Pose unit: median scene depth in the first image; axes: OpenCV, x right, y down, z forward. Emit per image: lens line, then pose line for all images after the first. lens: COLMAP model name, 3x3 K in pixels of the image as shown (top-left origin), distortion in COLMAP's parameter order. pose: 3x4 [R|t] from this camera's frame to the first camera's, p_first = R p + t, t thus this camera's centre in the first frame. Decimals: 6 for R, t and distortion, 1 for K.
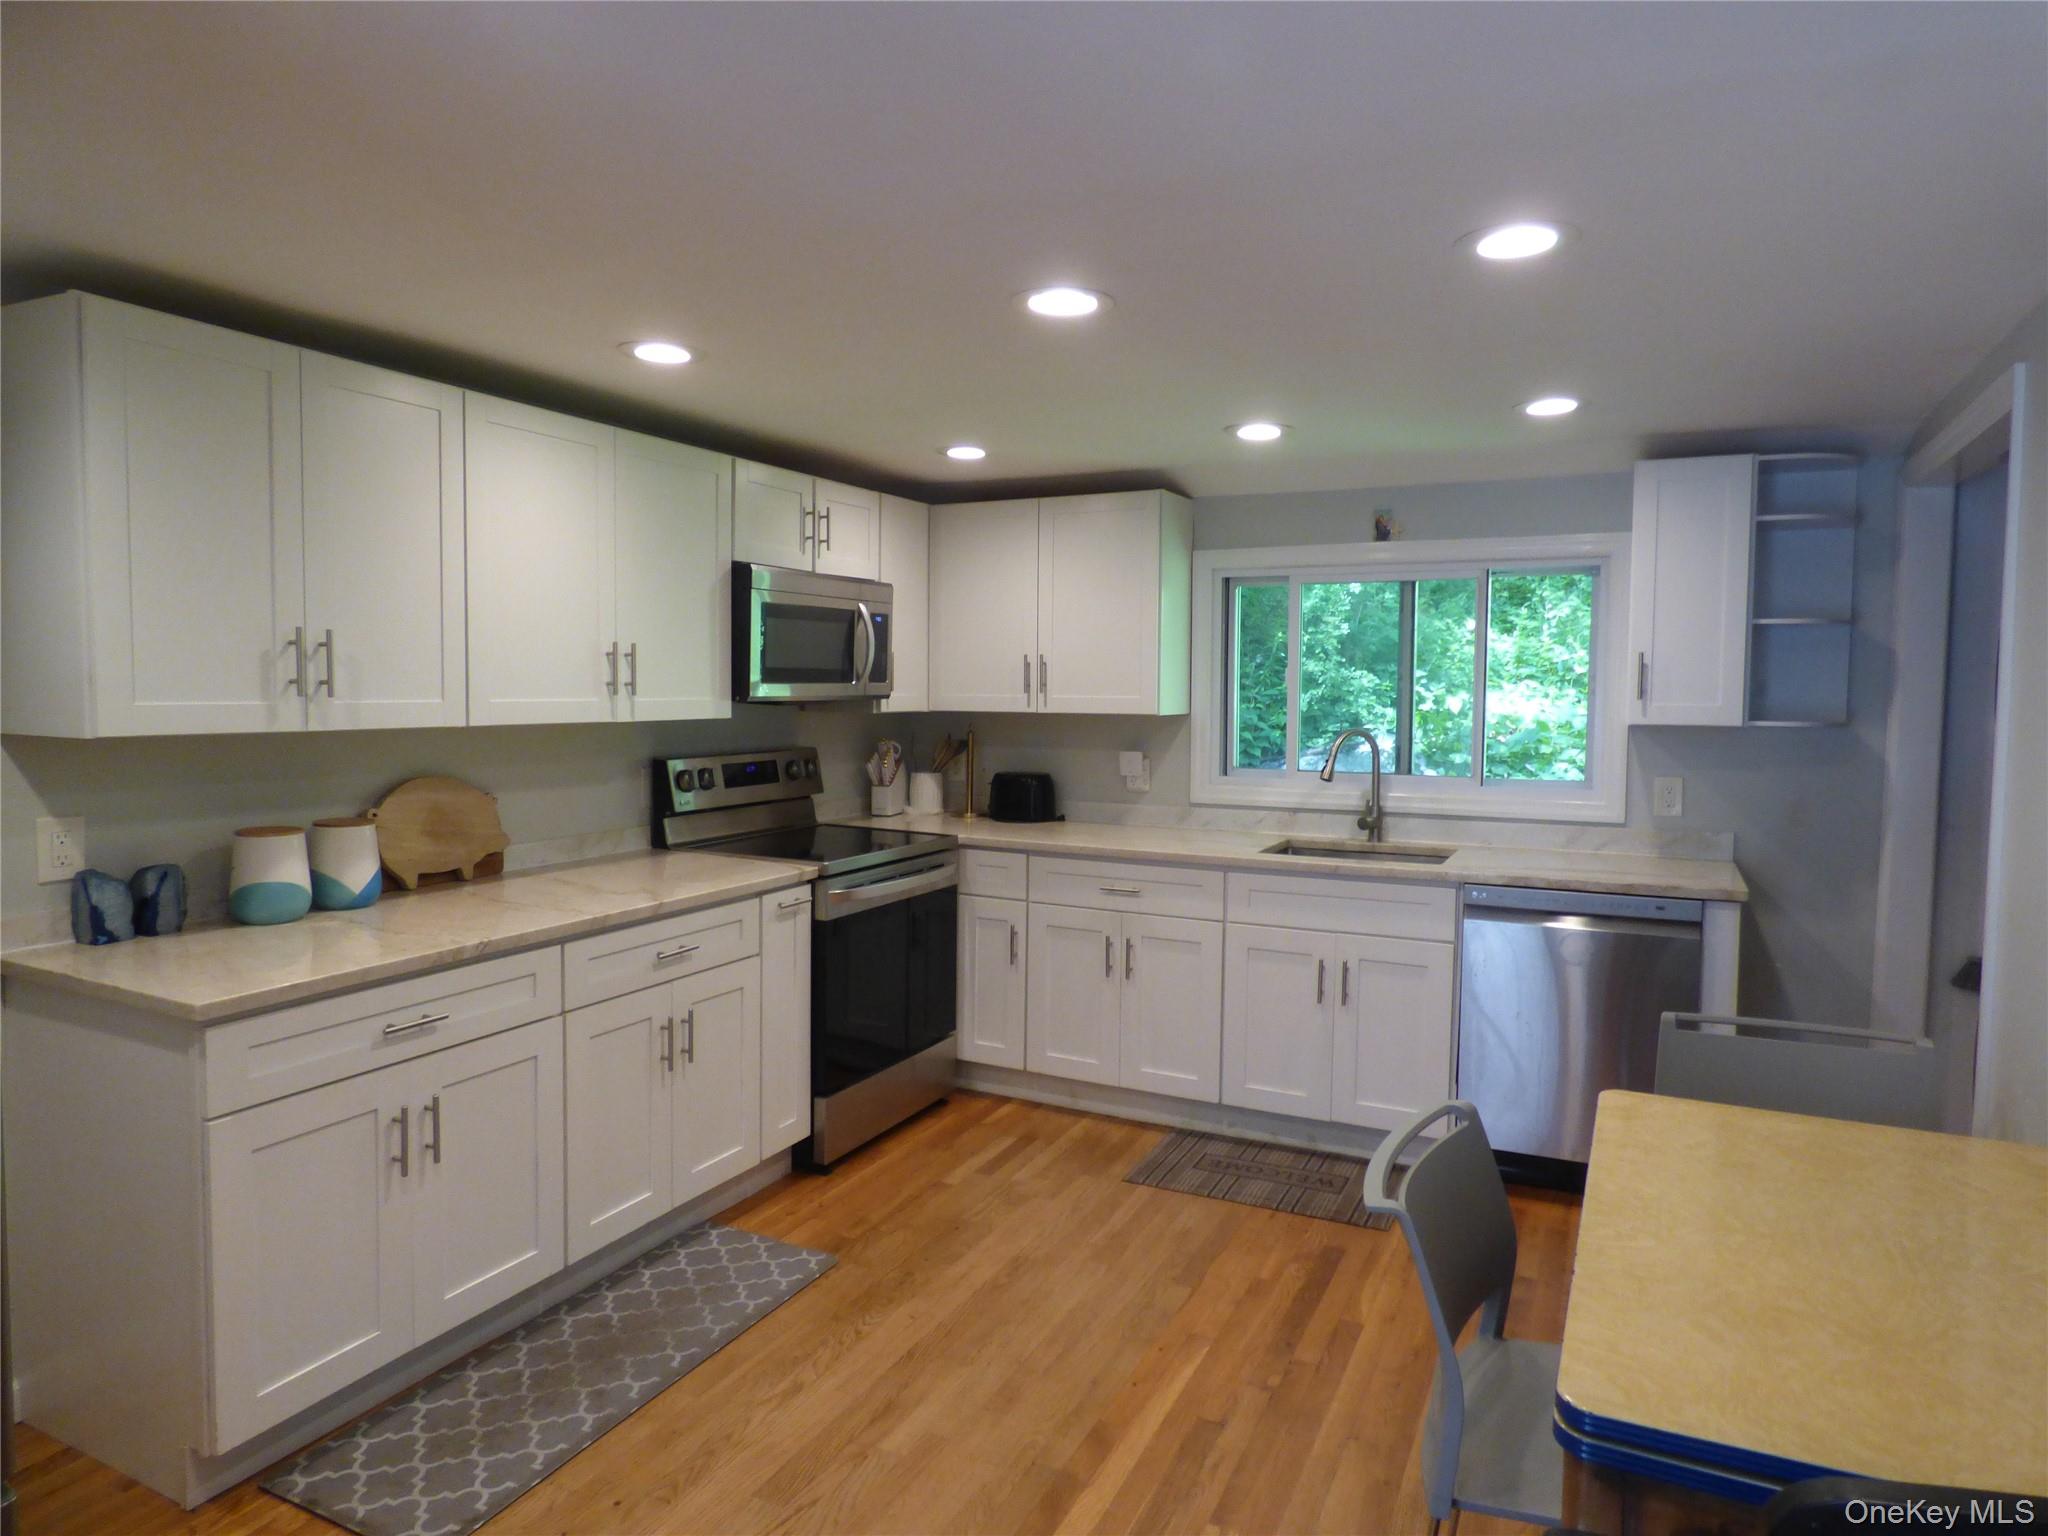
lens RADIAL K [[1236.9, 0, 1015.9], [0, 1236.9, 768.7], [0, 0, 1]] dist [-0.018567, -0.005767]
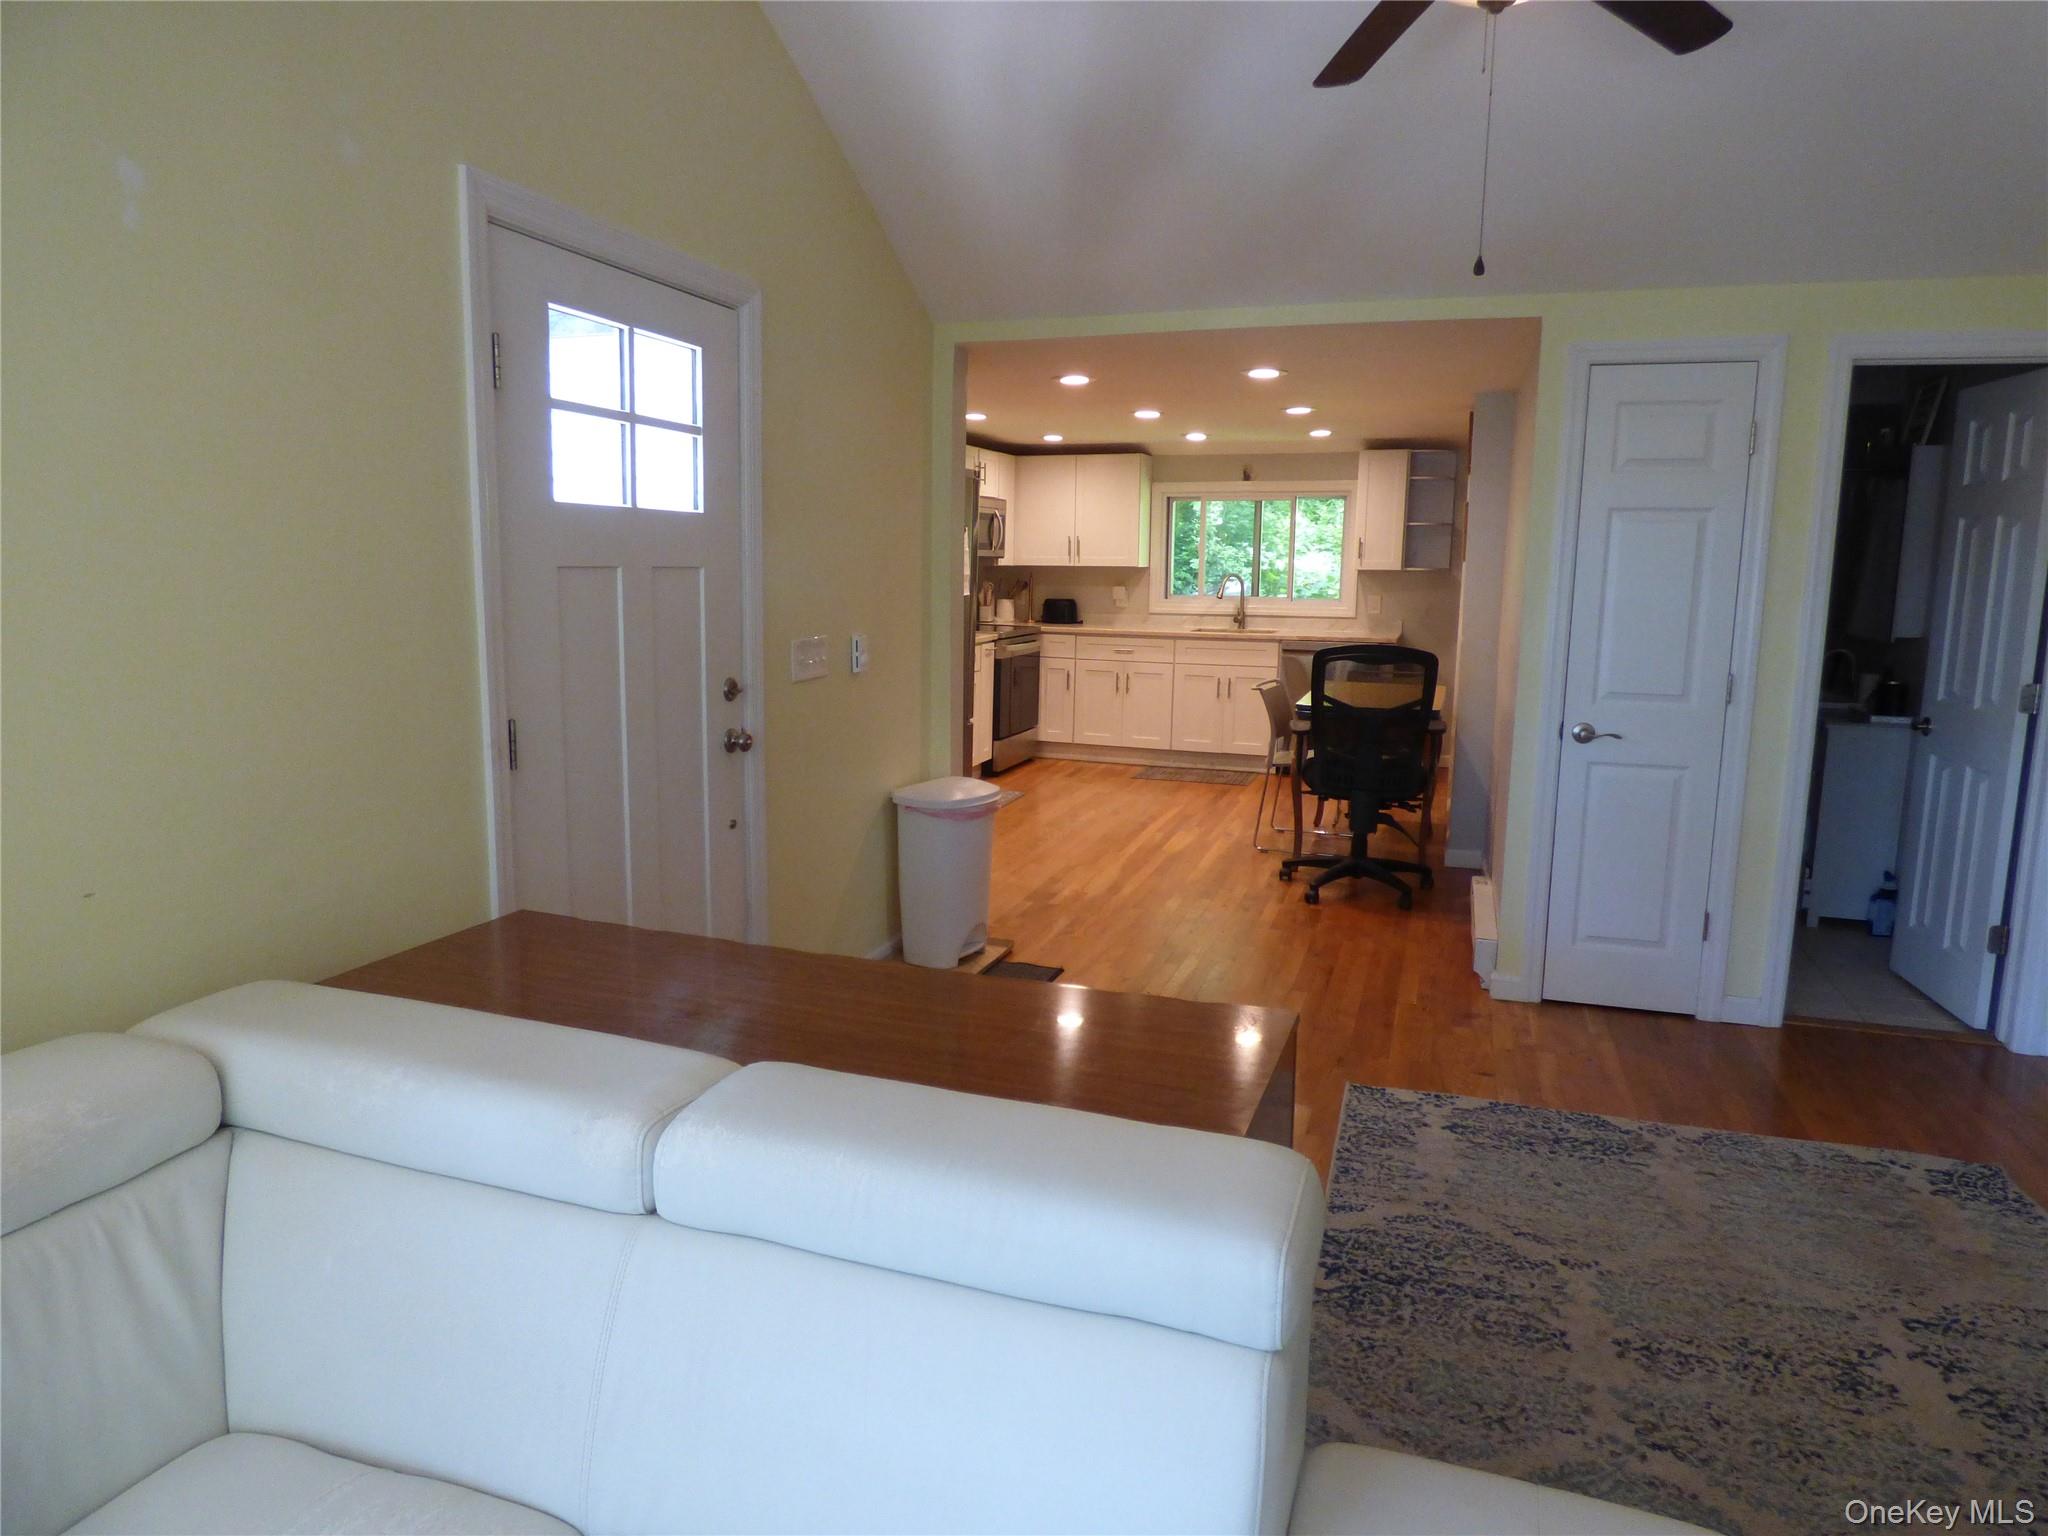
lens RADIAL K [[1236.9, 0, 1011.9], [0, 1236.9, 759.2], [0, 0, 1]] dist [-0.018567, -0.005767]
pose [[0.991924, -0.016830, 0.125716, -0.318094], [0.005232, 0.995743, 0.092026, 0.075590], [-0.126729, -0.090625, 0.987789, -0.910930]]
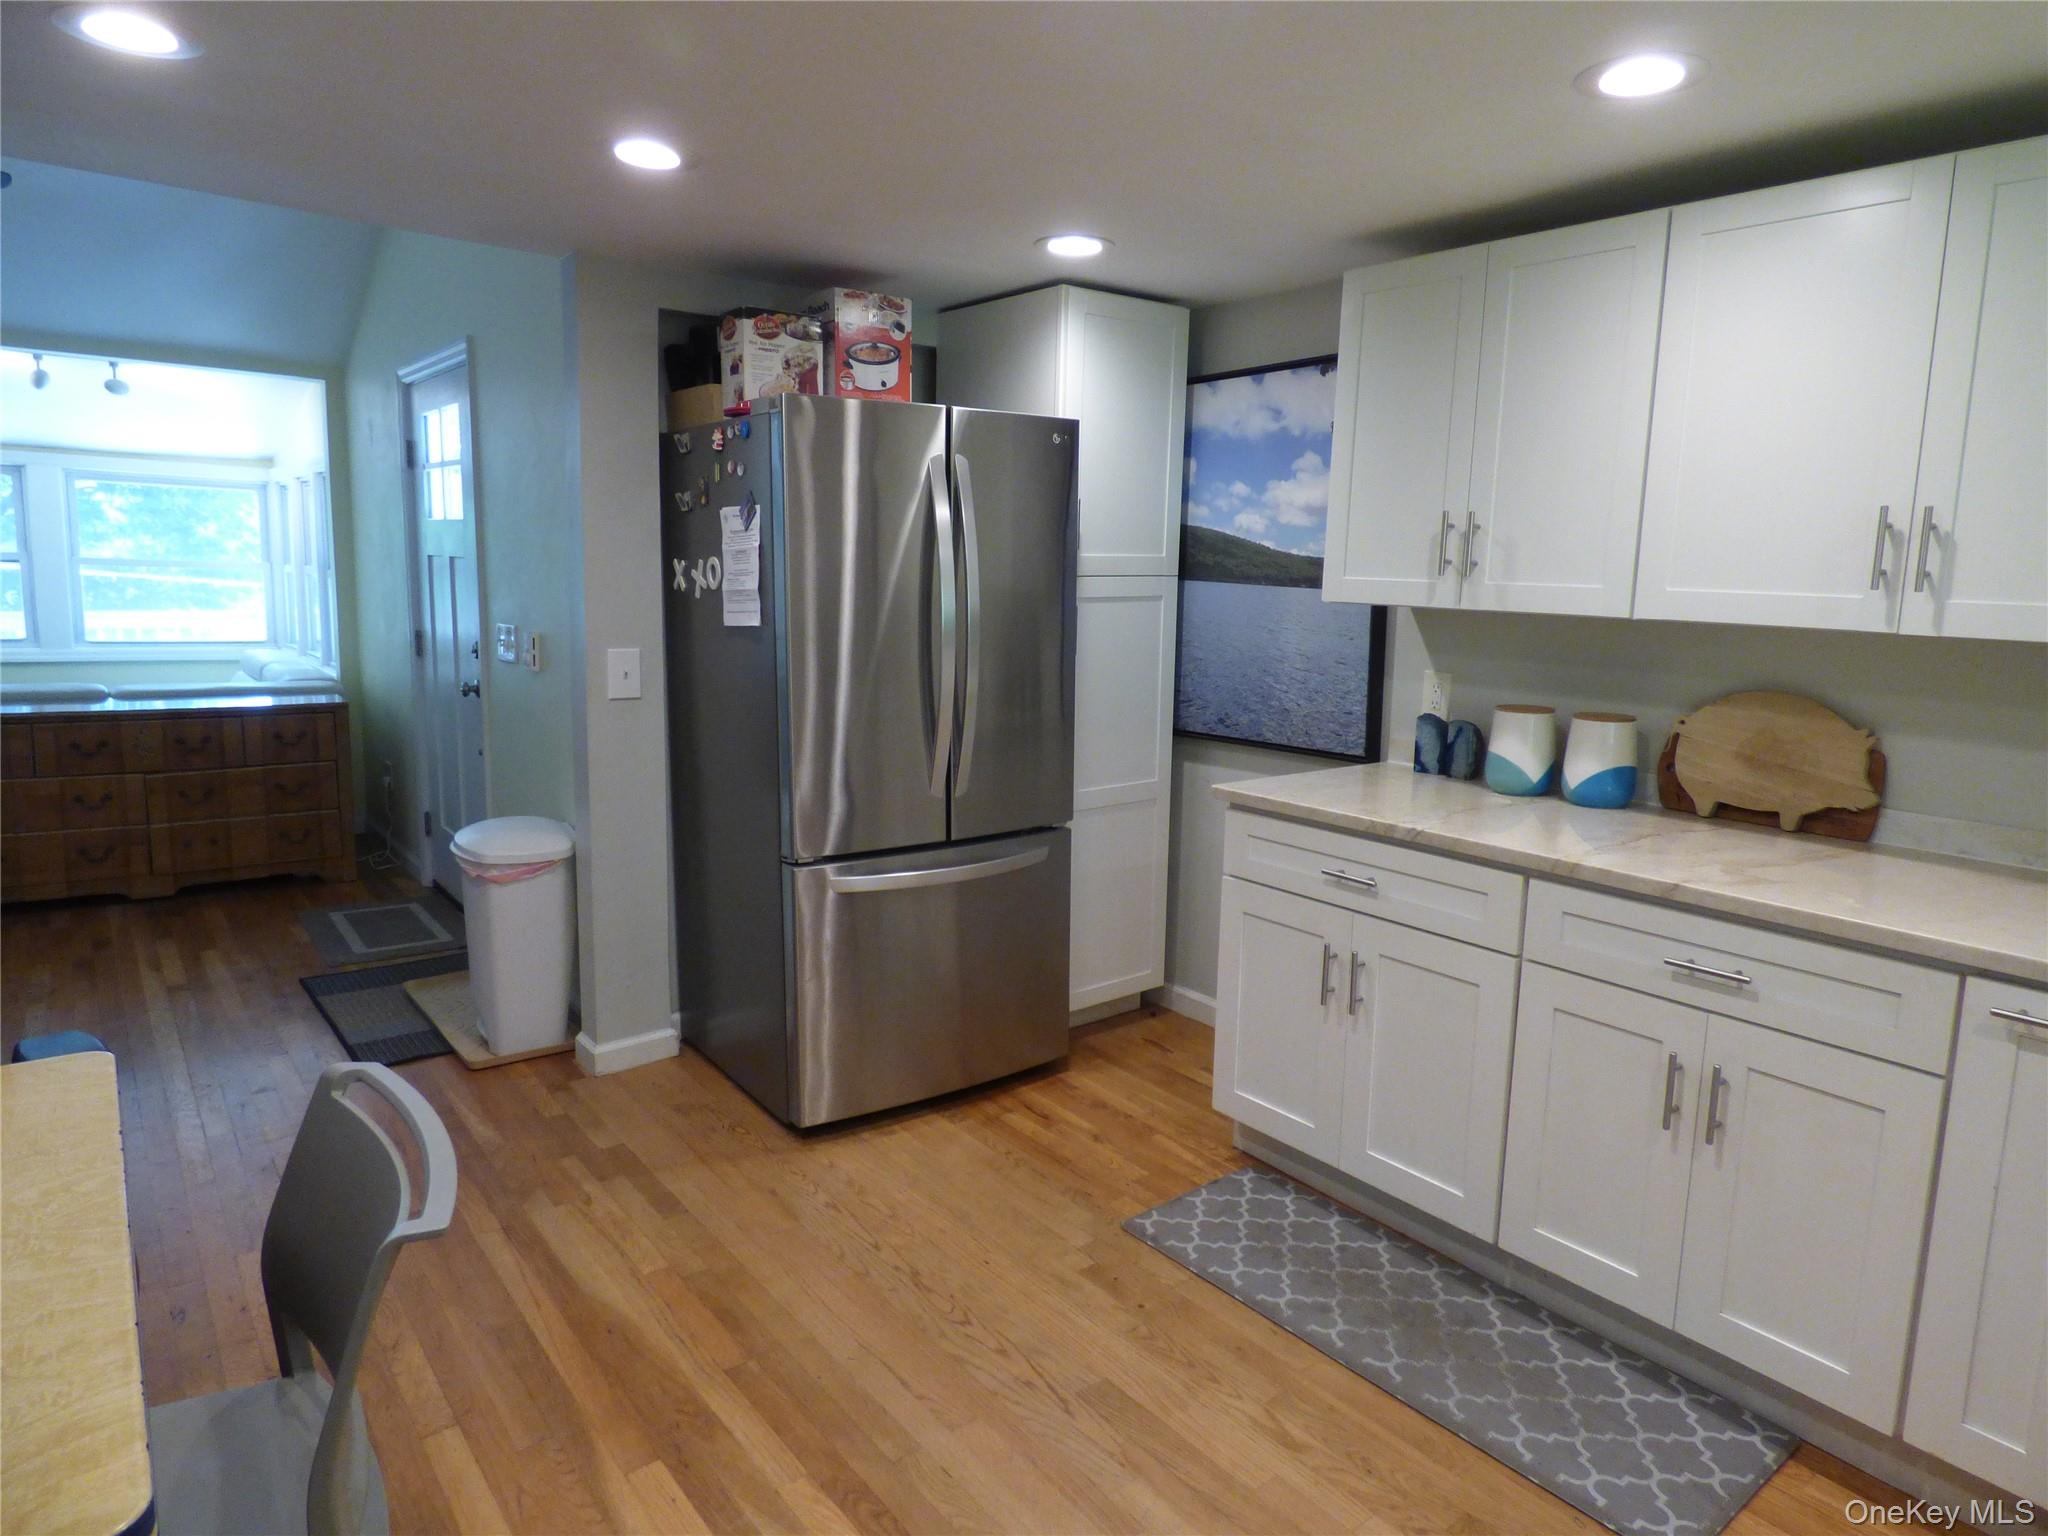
lens RADIAL K [[1236.9, 0, 1083.0], [0, 1236.9, 772.4], [0, 0, 1]] dist [-0.018567, -0.005767]
pose [[-0.422534, 0.123937, -0.897834, 1.374858], [-0.090827, 0.979830, 0.178000, -0.134638], [0.901785, 0.156759, -0.402754, 2.886805]]
